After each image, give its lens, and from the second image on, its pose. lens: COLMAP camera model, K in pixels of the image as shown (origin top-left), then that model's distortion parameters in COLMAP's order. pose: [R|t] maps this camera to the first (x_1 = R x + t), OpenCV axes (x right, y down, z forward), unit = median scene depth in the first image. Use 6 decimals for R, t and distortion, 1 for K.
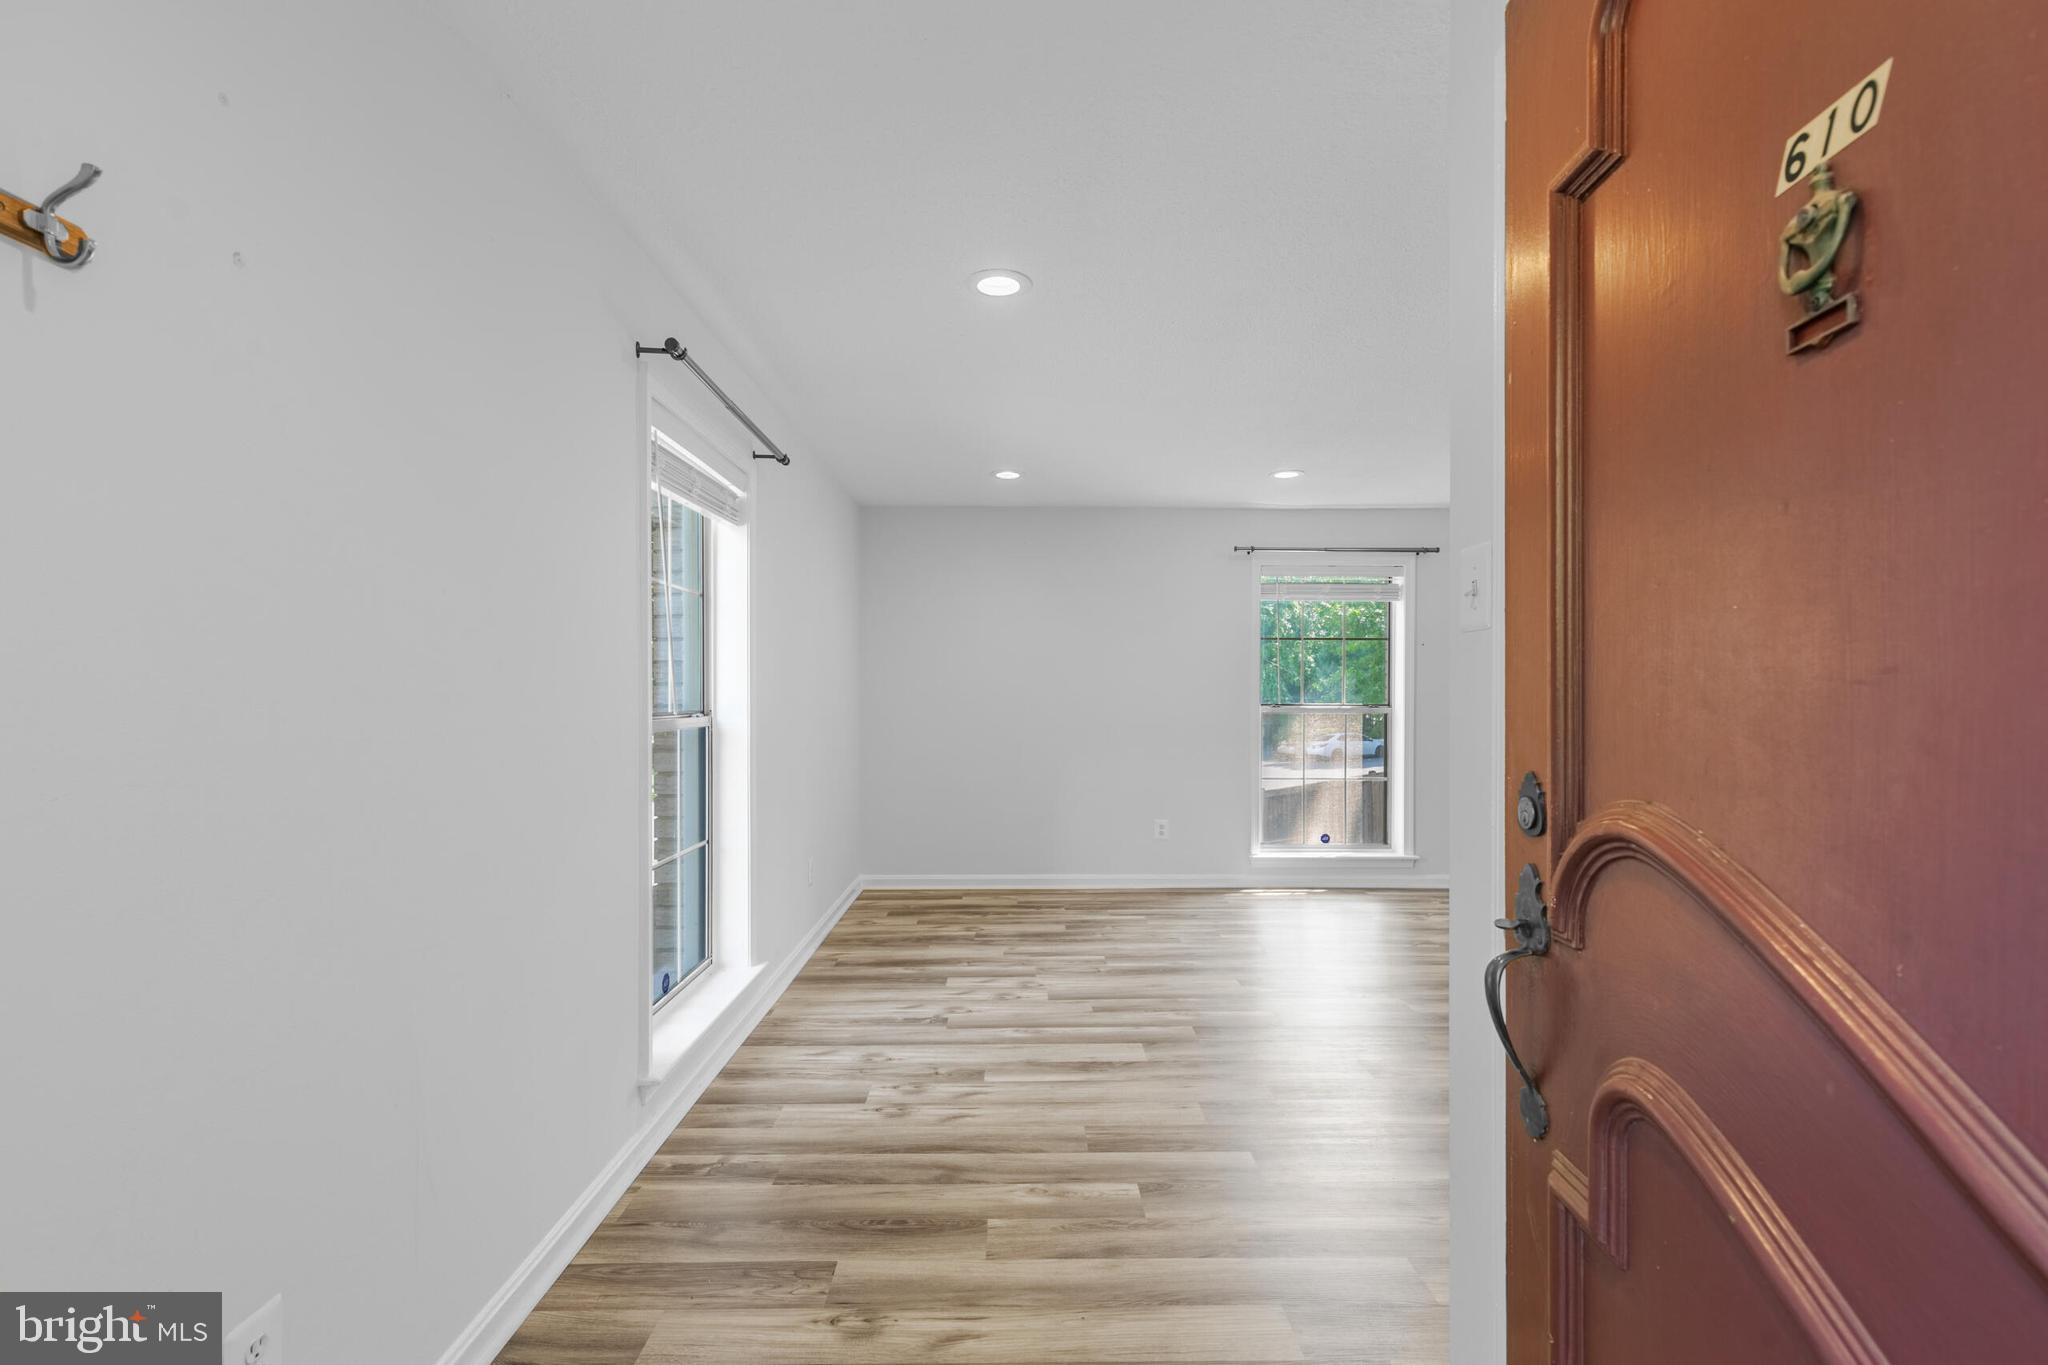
lens RADIAL K [[917.3, 0, 1020.1], [0, 917.3, 689.0], [0, 0, 1]] dist [0.011906, -0.003648]
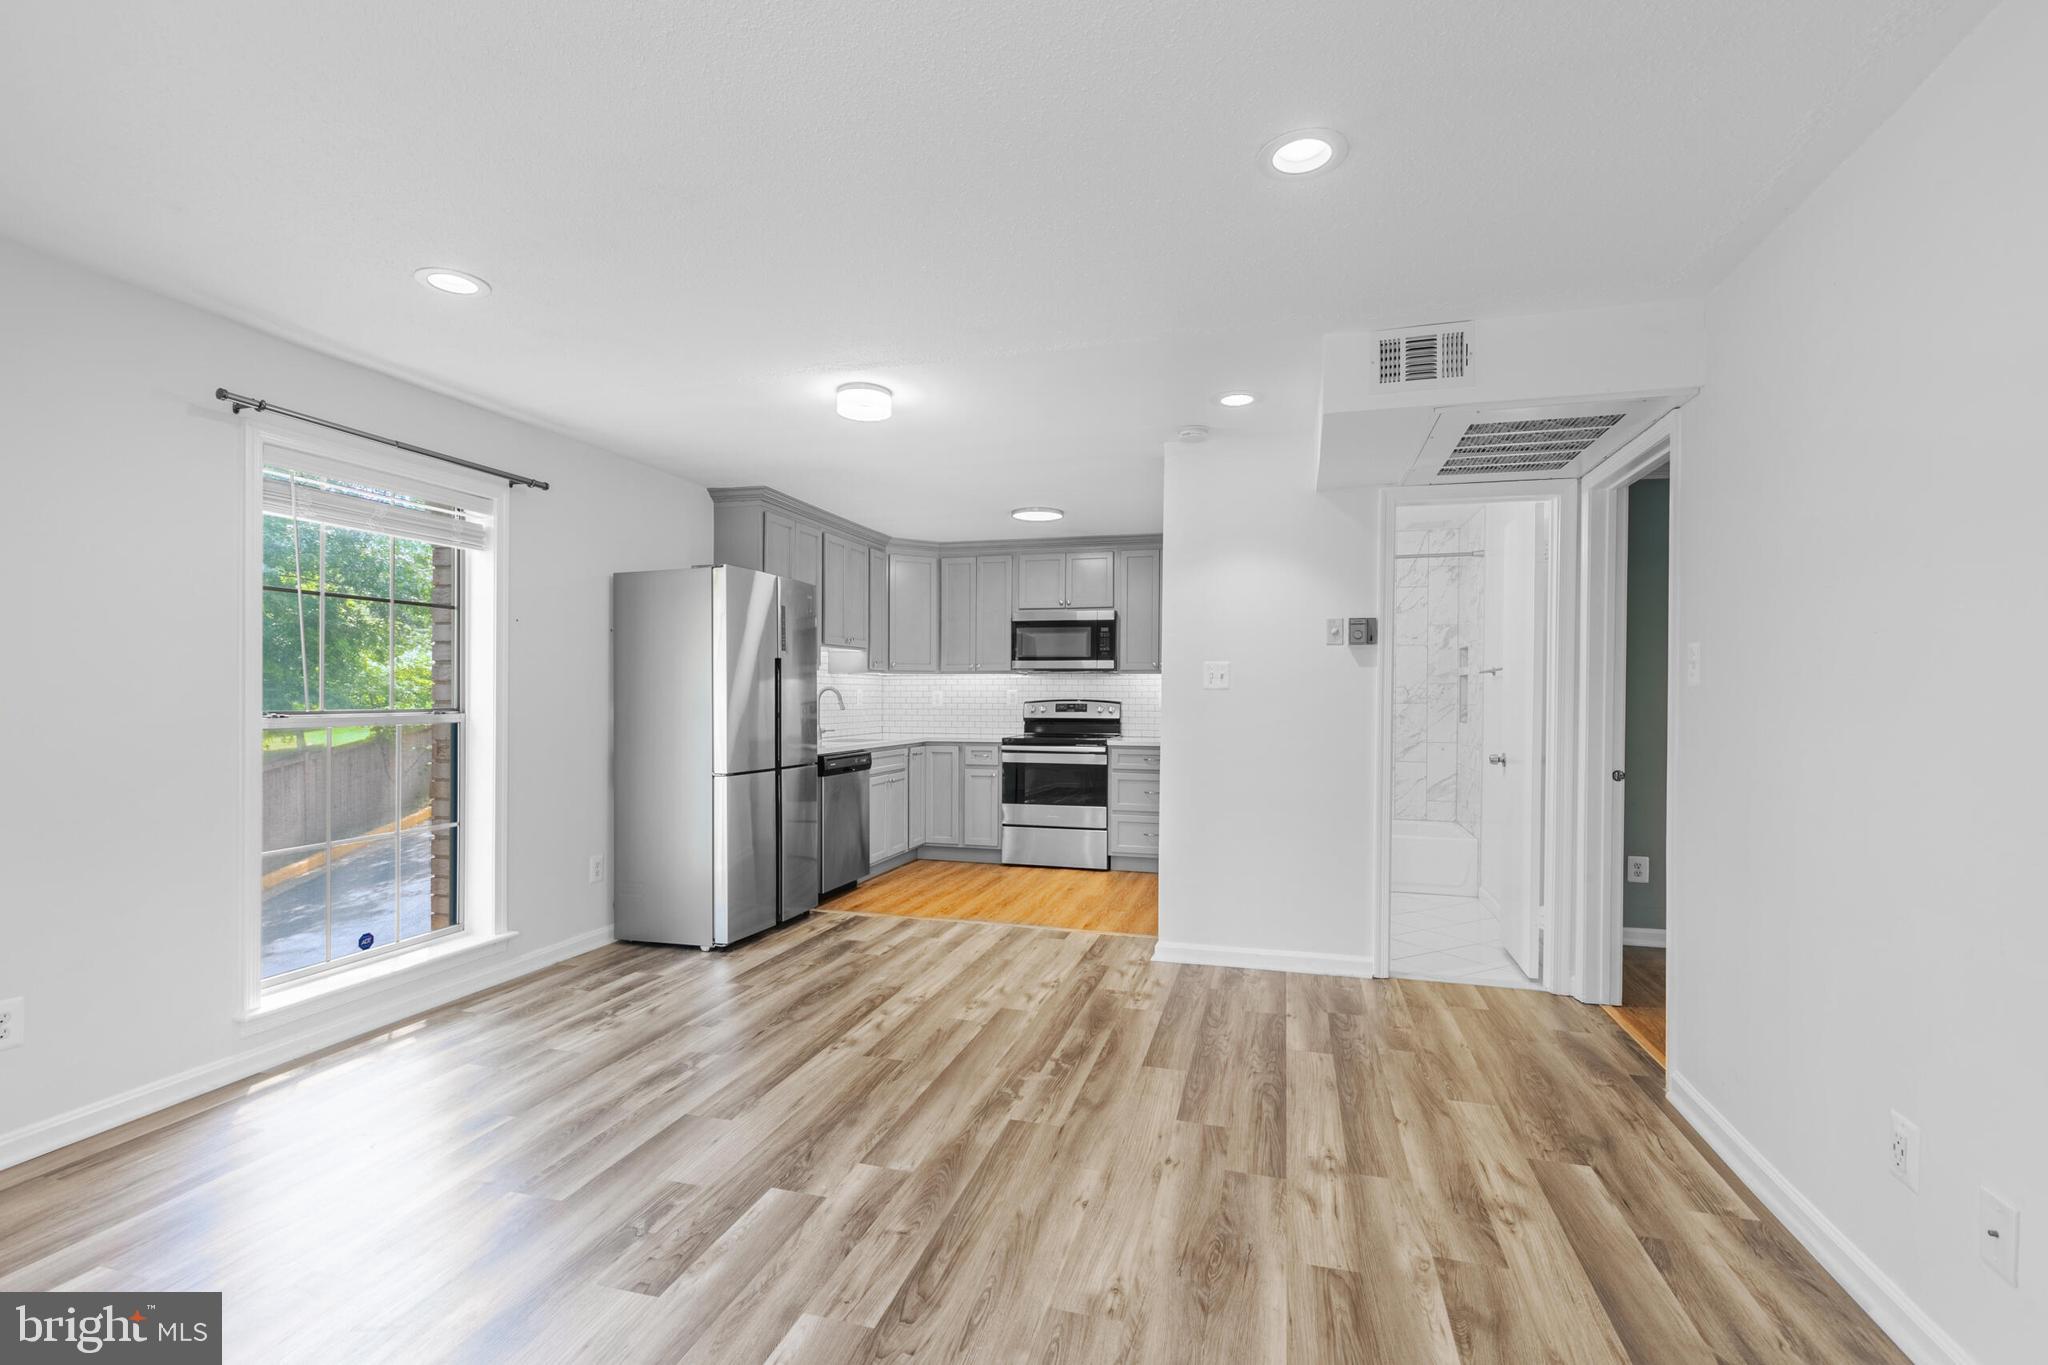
lens RADIAL K [[917.3, 0, 1018.8], [0, 917.3, 697.0], [0, 0, 1]] dist [0.011906, -0.003648]
pose [[0.285060, -0.006438, 0.958488, -0.164619], [-0.005319, 0.999951, 0.008298, 0.001369], [-0.958495, -0.007463, 0.285012, 0.665407]]
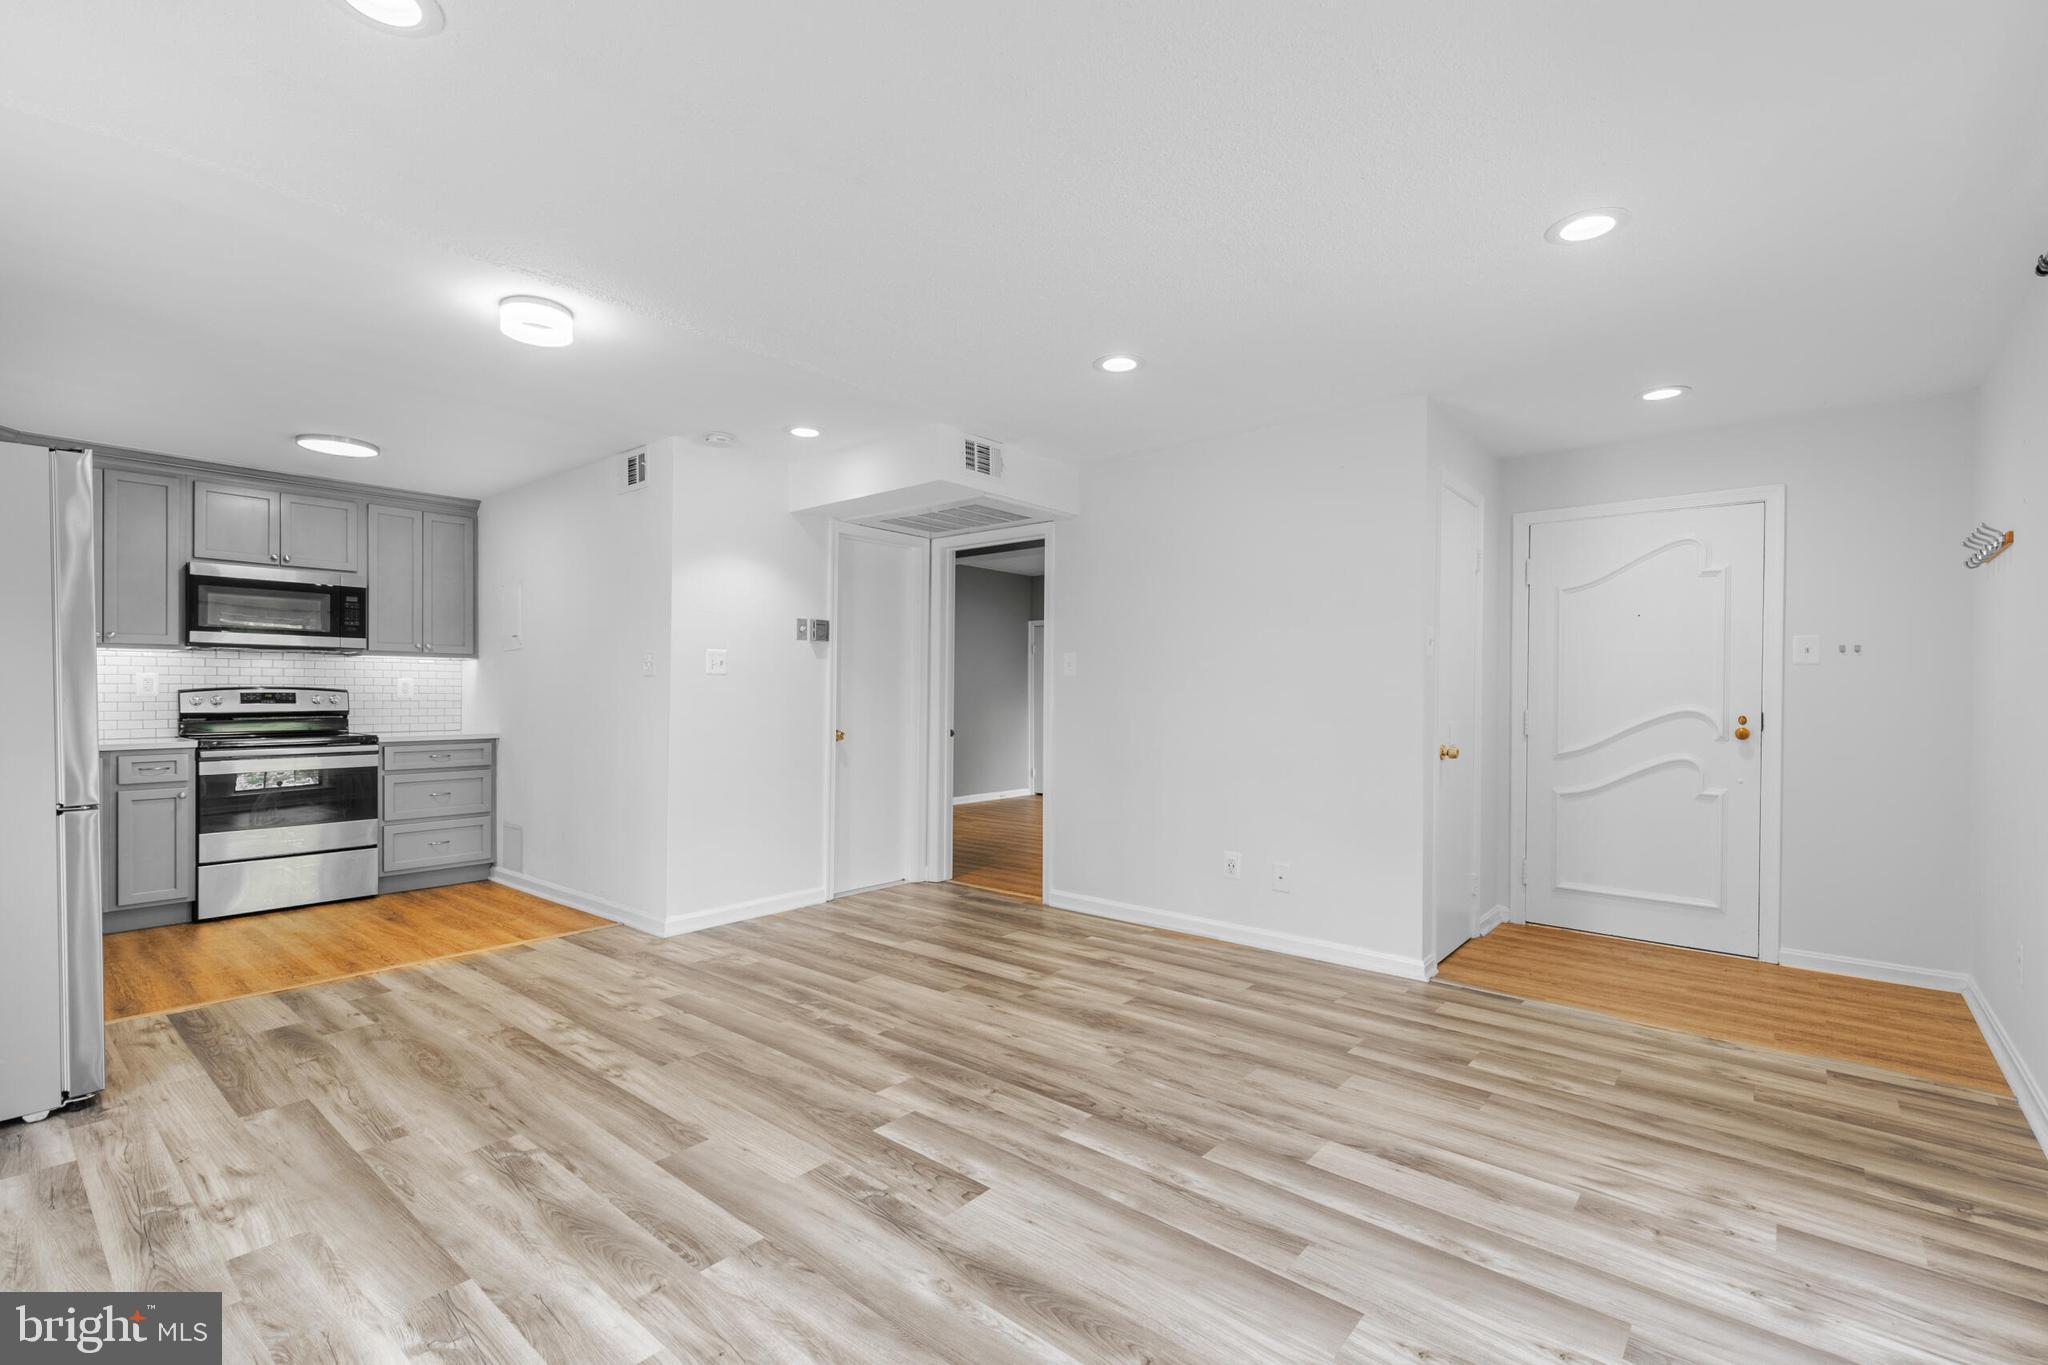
lens RADIAL K [[917.3, 0, 1016.8], [0, 917.3, 697.5], [0, 0, 1]] dist [0.011906, -0.003648]
pose [[-0.756091, -0.010434, 0.654384, -0.132681], [-0.008696, 0.999945, 0.005897, 0.018704], [-0.654409, -0.001232, -0.756140, 1.382506]]
